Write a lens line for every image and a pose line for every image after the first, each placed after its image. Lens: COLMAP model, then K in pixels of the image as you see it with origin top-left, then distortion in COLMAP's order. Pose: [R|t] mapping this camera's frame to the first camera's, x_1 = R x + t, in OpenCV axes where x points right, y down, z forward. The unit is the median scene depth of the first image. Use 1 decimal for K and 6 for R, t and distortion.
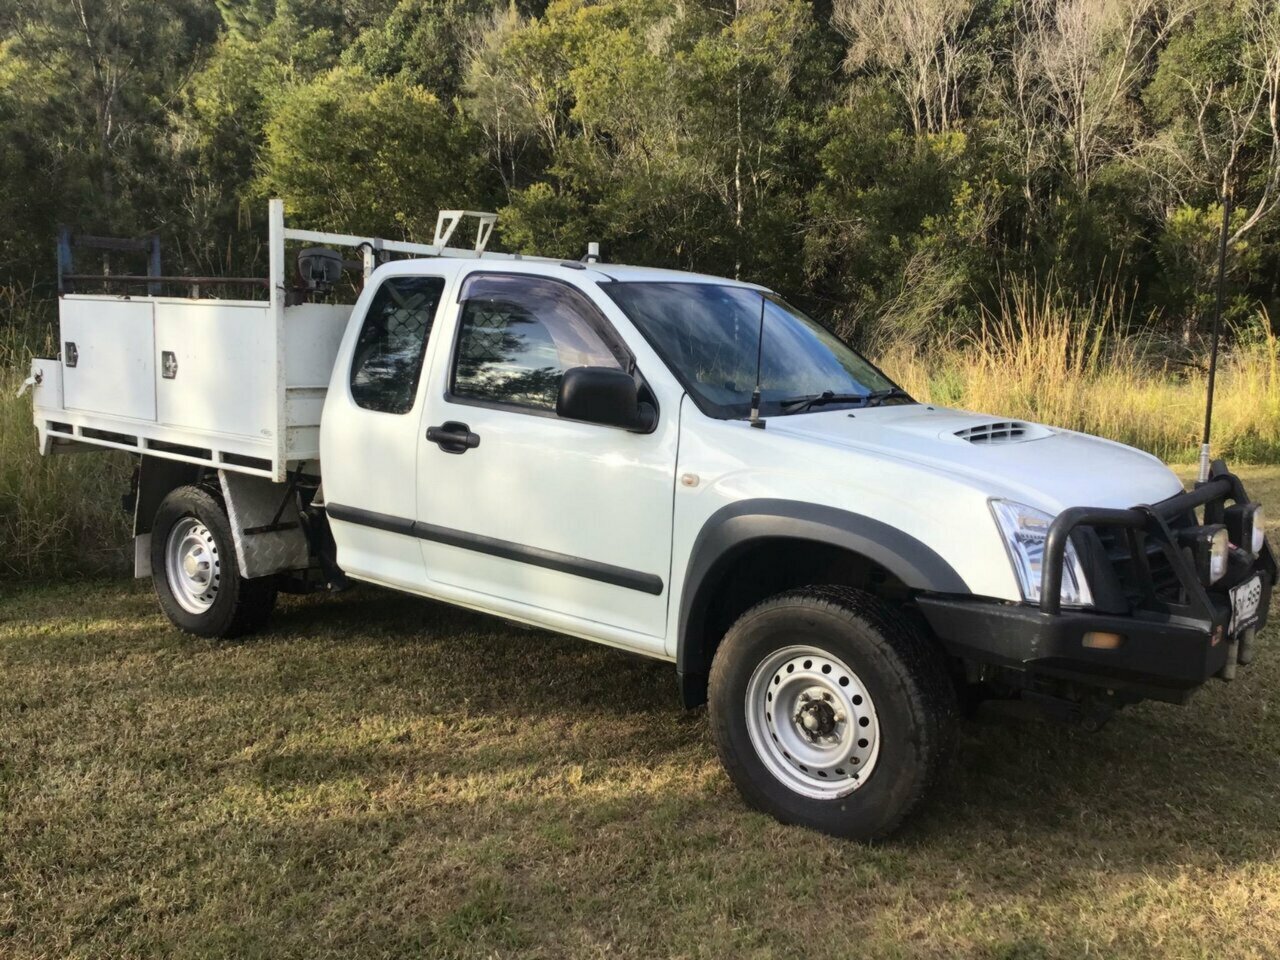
lens RADIAL K [[1143.2, 0, 652.4], [0, 1143.2, 475.2], [0, 0, 1]] dist [0.102111, -0.154321]
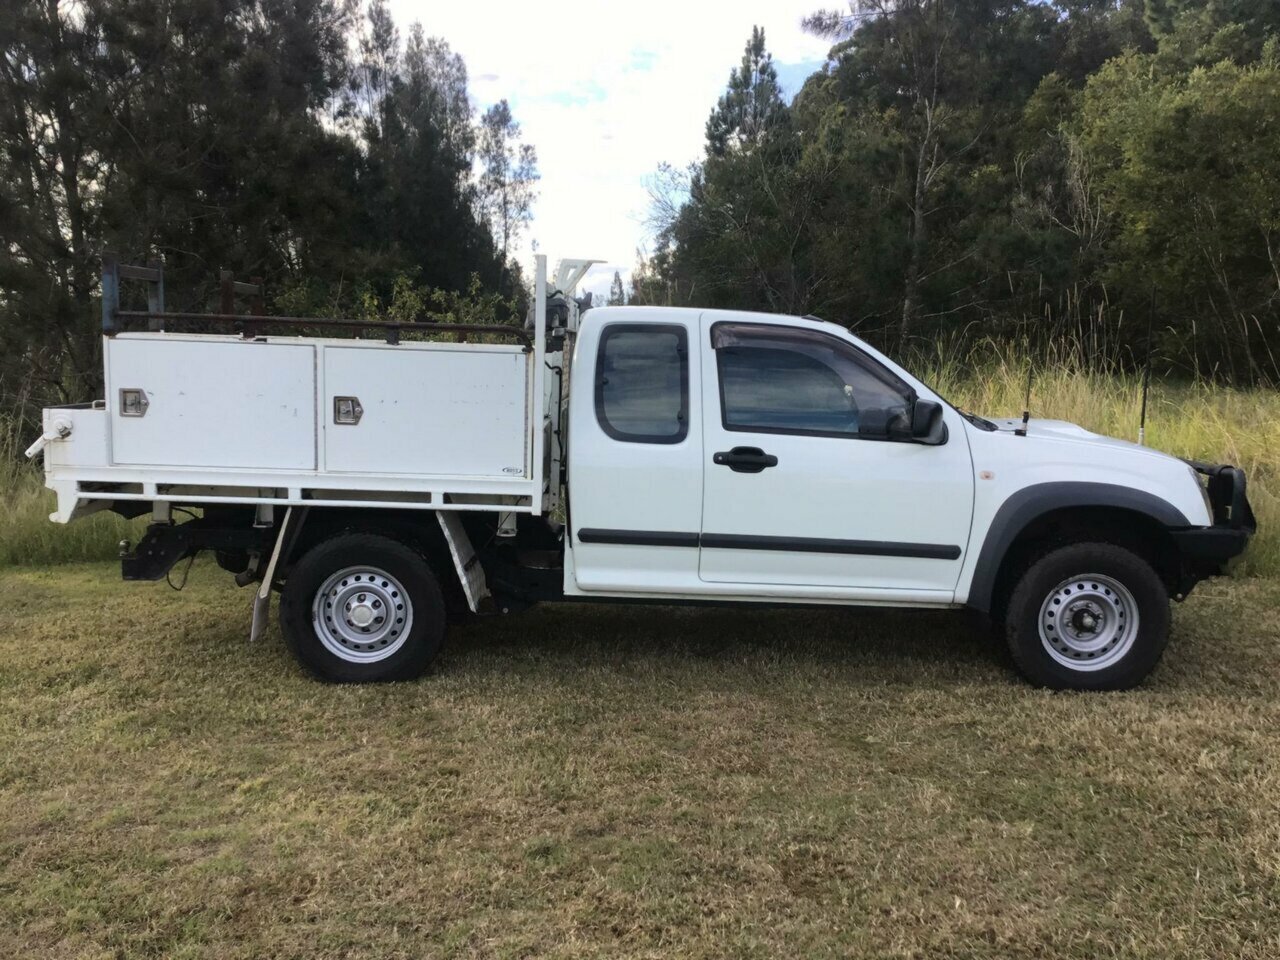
lens RADIAL K [[1143.2, 0, 652.4], [0, 1143.2, 475.2], [0, 0, 1]] dist [0.102111, -0.154321]
pose [[0.690239, 0.067397, -0.720436, 0.692214], [-0.079256, 0.996704, 0.017309, -0.056670], [0.719228, 0.045151, 0.693306, 0.362014]]
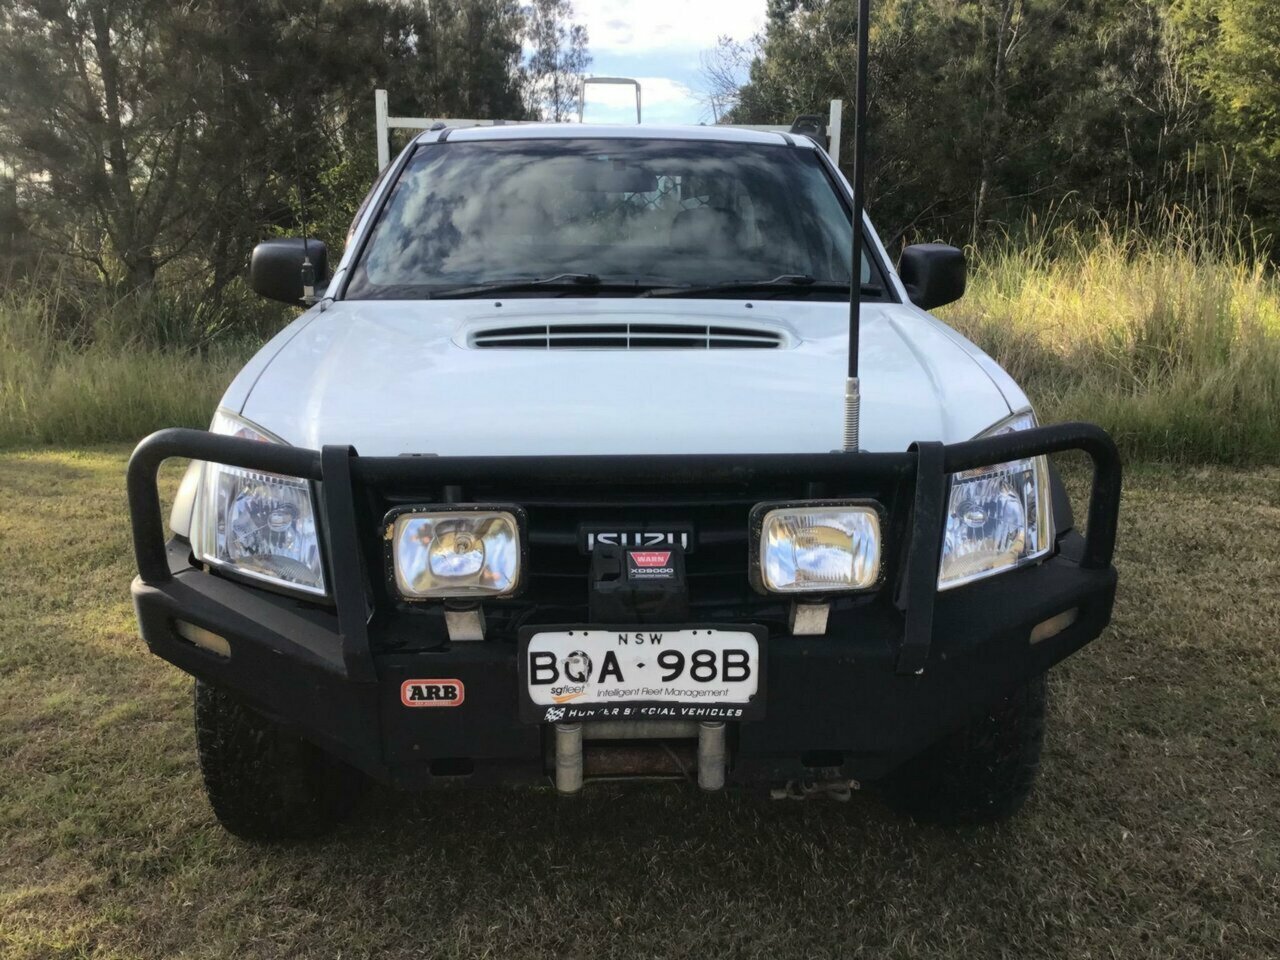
lens RADIAL K [[1145.3, 0, 657.8], [0, 1145.3, 481.3], [0, 0, 1]] dist [0.102864, -0.156482]
pose [[0.660471, 0.139172, -0.737841, 0.590927], [-0.084162, 0.990201, 0.111435, -0.023103], [0.746120, -0.011501, 0.665712, 0.431338]]
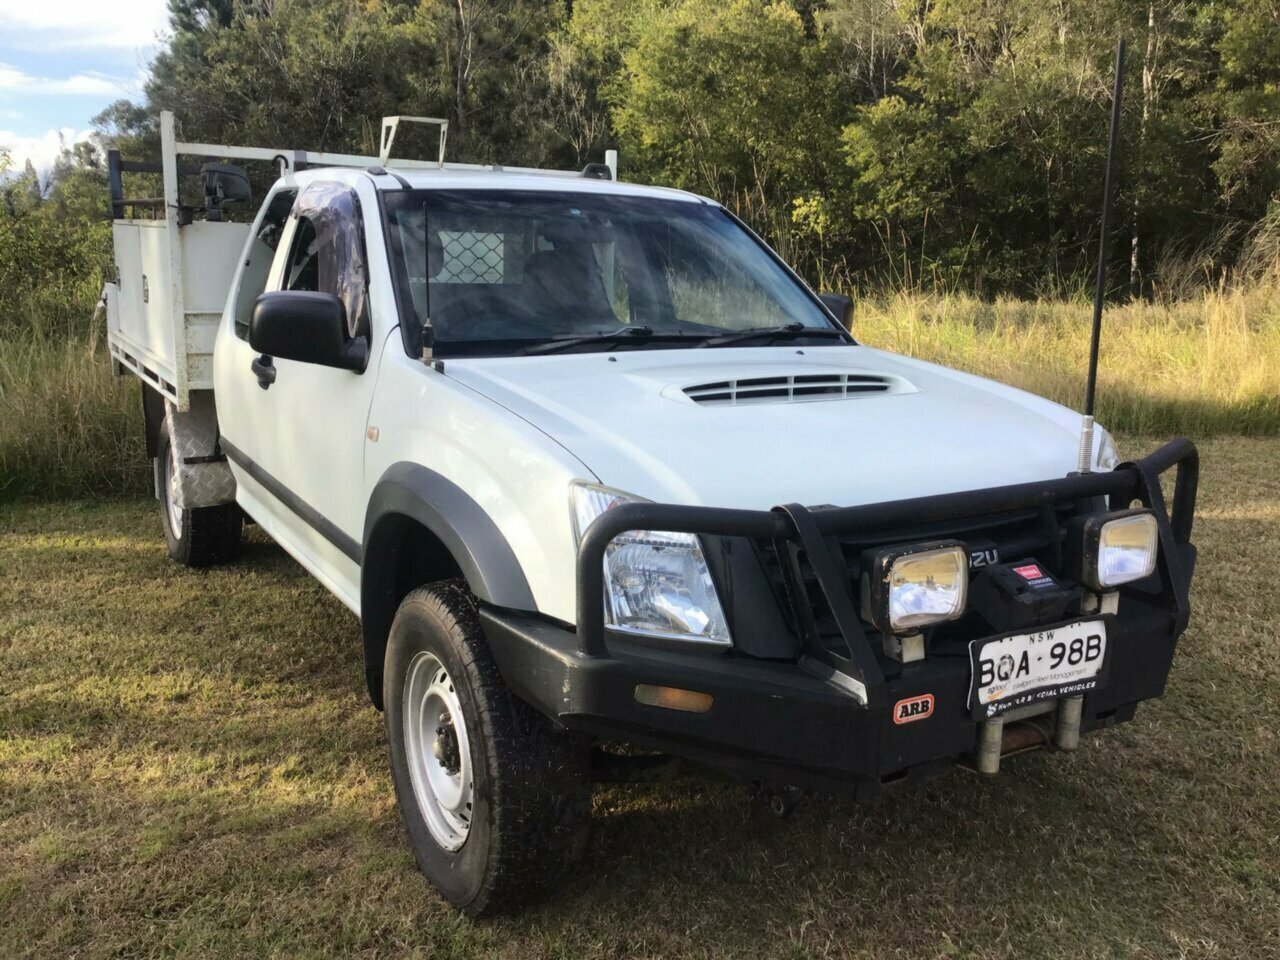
lens RADIAL K [[1145.3, 0, 657.8], [0, 1145.3, 481.3], [0, 0, 1]] dist [0.102864, -0.156482]
pose [[0.939065, 0.061754, -0.338147, 0.354981], [-0.039588, 0.996614, 0.072065, -0.020576], [0.341452, -0.054287, 0.938330, 0.214297]]
